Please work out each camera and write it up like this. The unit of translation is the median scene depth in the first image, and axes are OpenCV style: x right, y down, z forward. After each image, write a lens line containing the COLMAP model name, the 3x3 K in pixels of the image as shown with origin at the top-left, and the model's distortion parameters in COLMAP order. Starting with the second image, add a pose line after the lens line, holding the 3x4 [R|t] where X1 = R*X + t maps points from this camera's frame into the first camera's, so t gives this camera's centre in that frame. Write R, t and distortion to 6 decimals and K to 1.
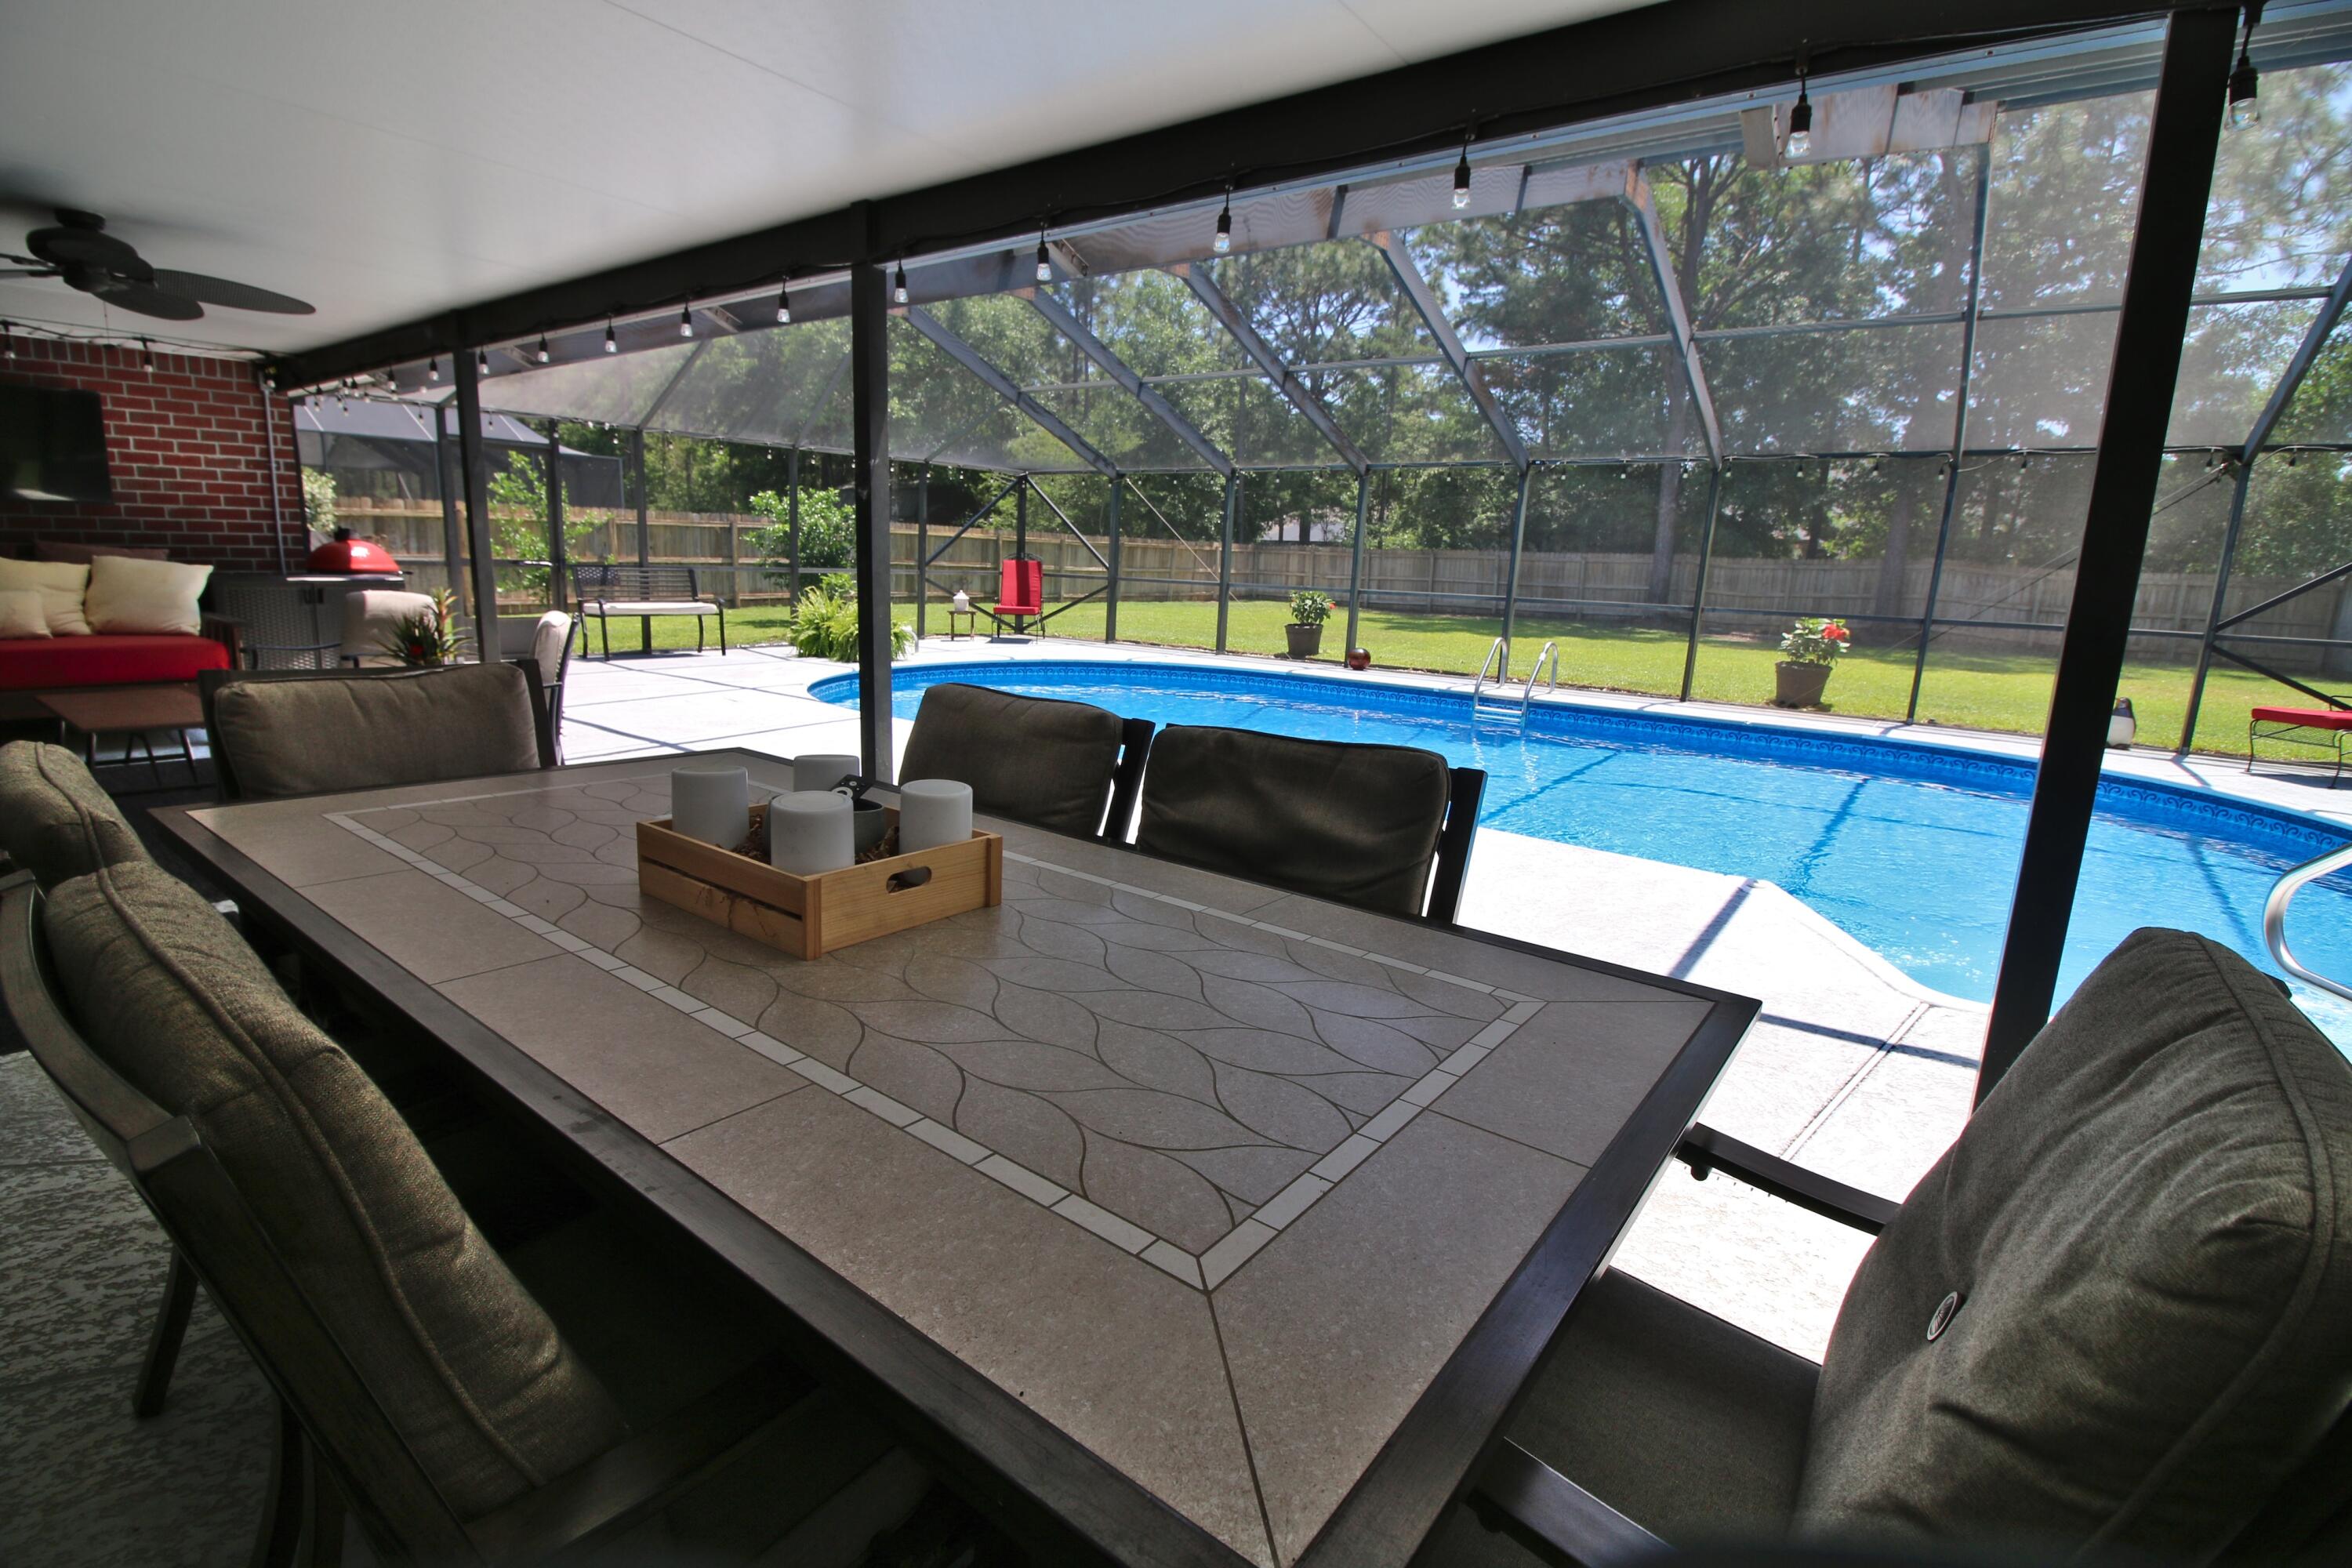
lens RADIAL K [[1078.1, 0, 1163.0], [0, 1078.1, 770.8], [0, 0, 1]] dist [-0.001101, -0.012723]
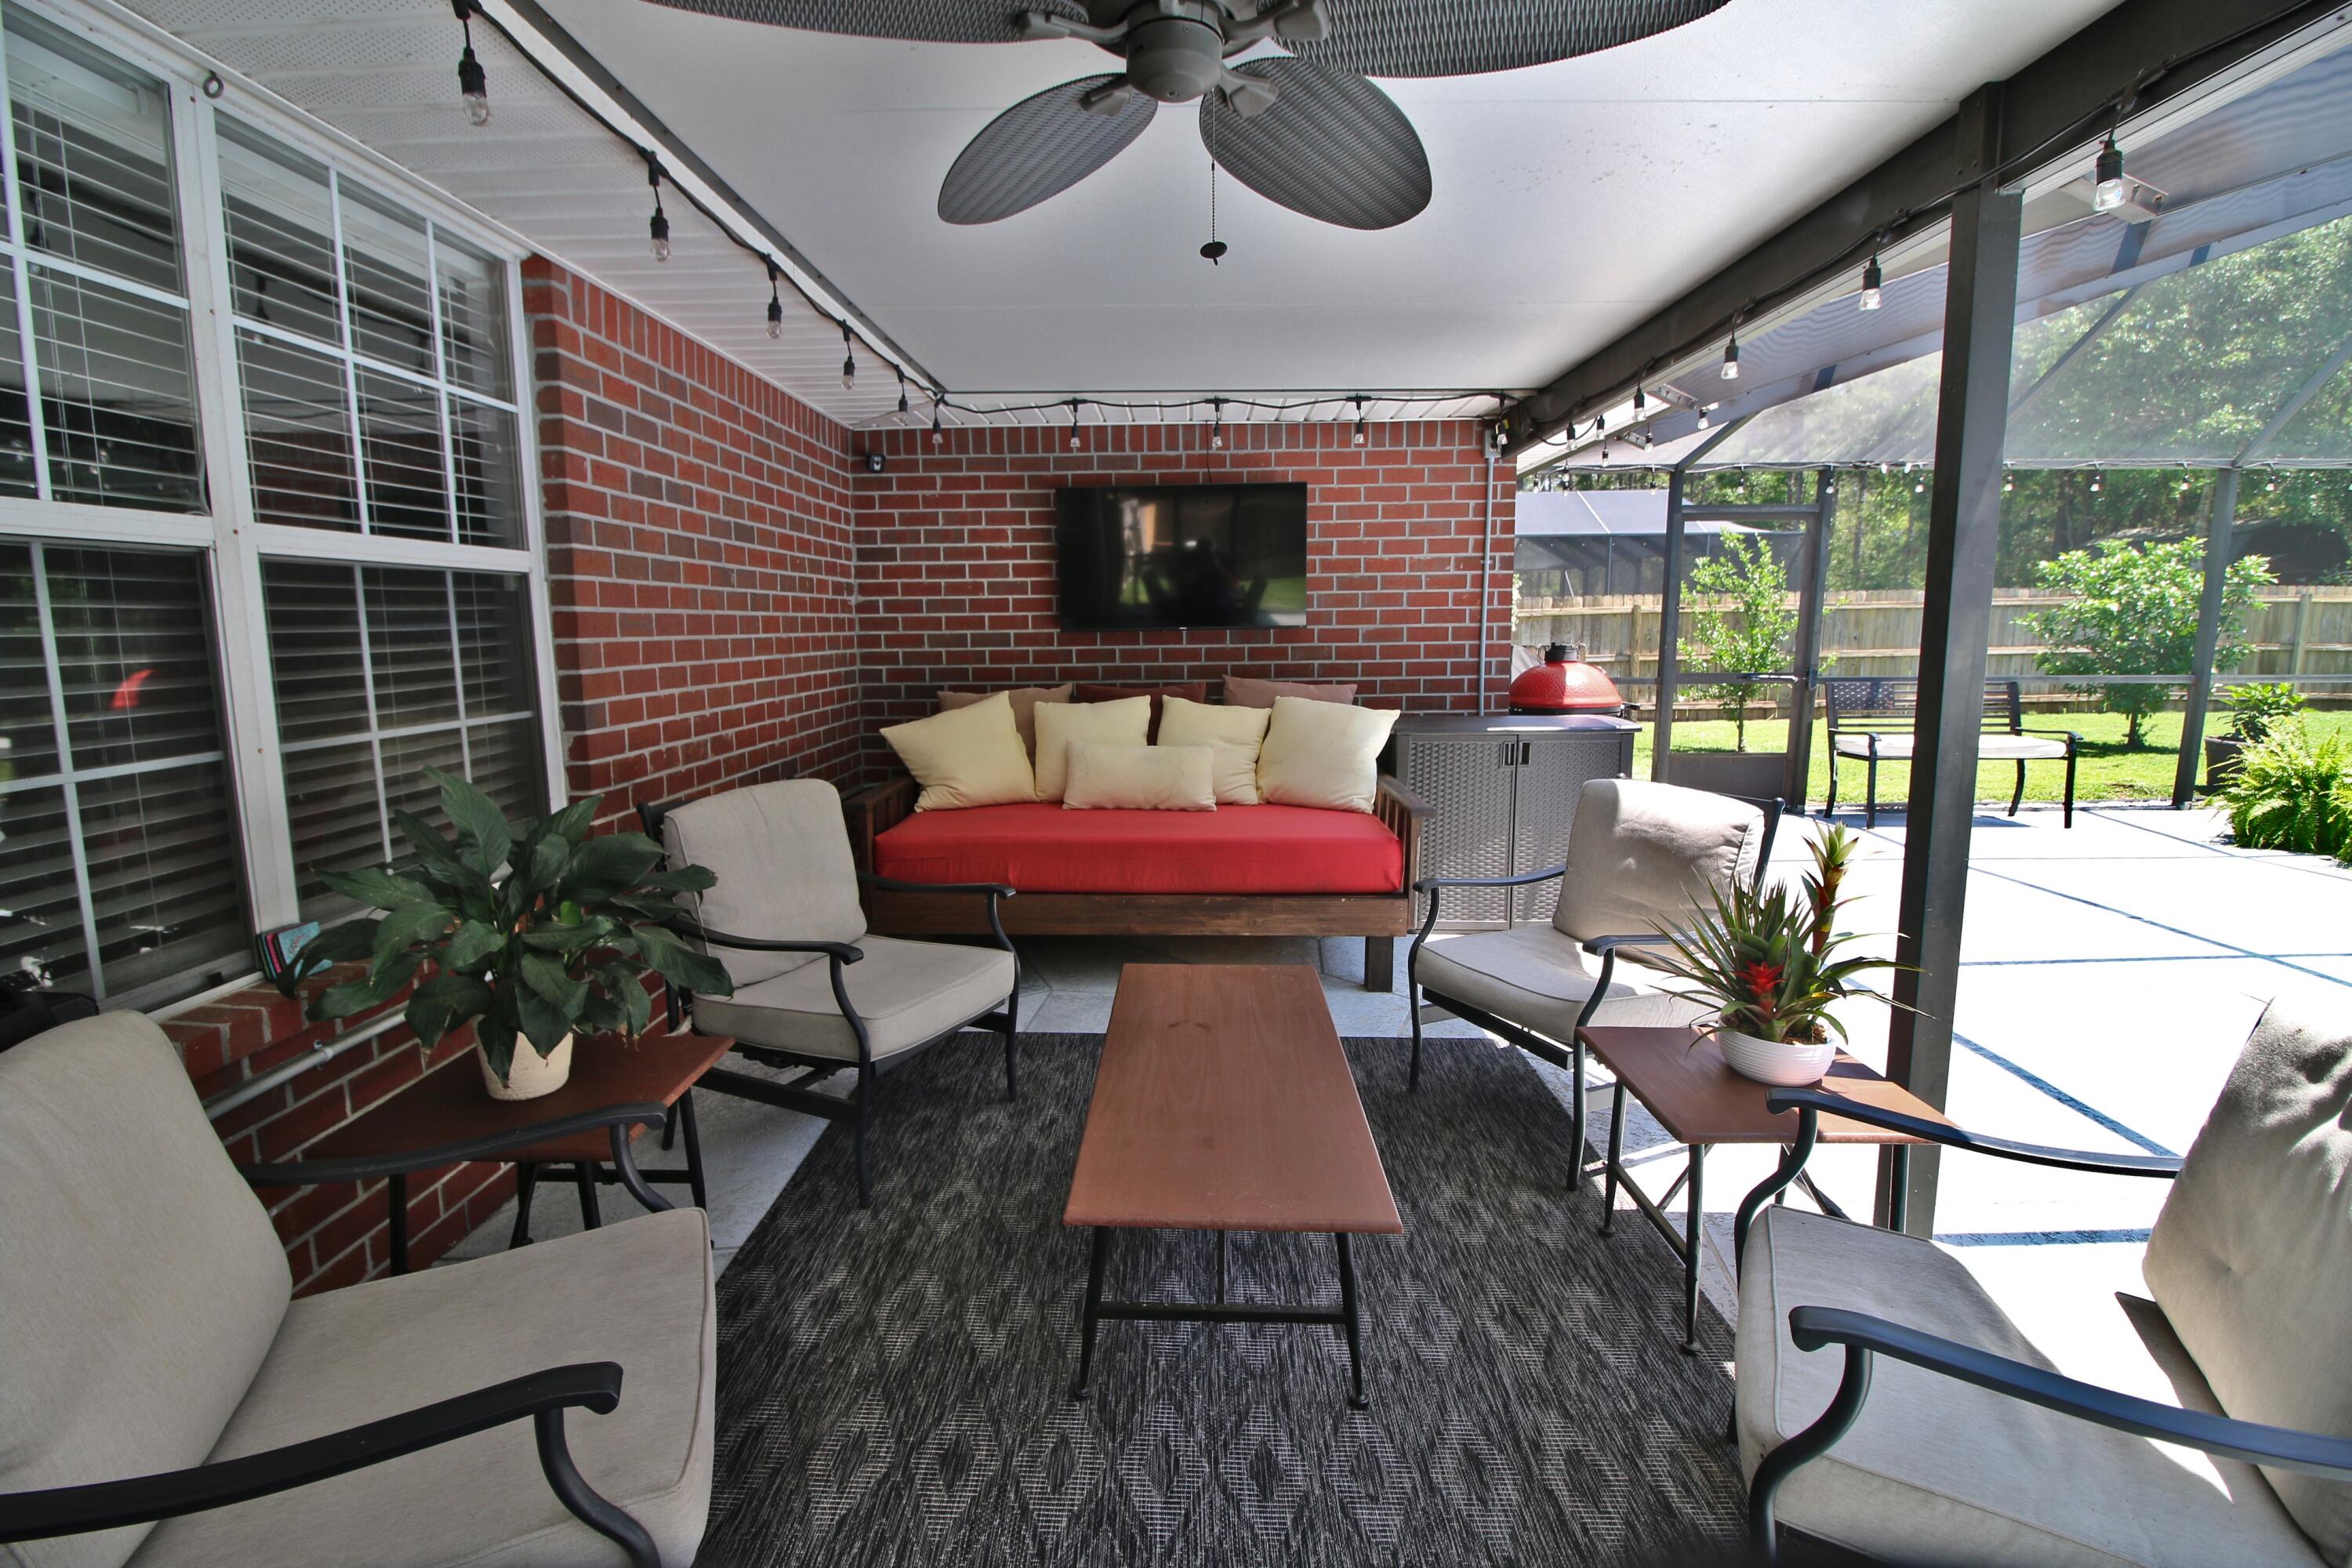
lens RADIAL K [[1078.1, 0, 1163.0], [0, 1078.1, 770.8], [0, 0, 1]] dist [-0.001101, -0.012723]
pose [[0.583333, 0.066630, -0.809495, -0.381289], [-0.126418, 0.991932, -0.009452, -0.118453], [0.802334, 0.107849, 0.587050, 0.435882]]
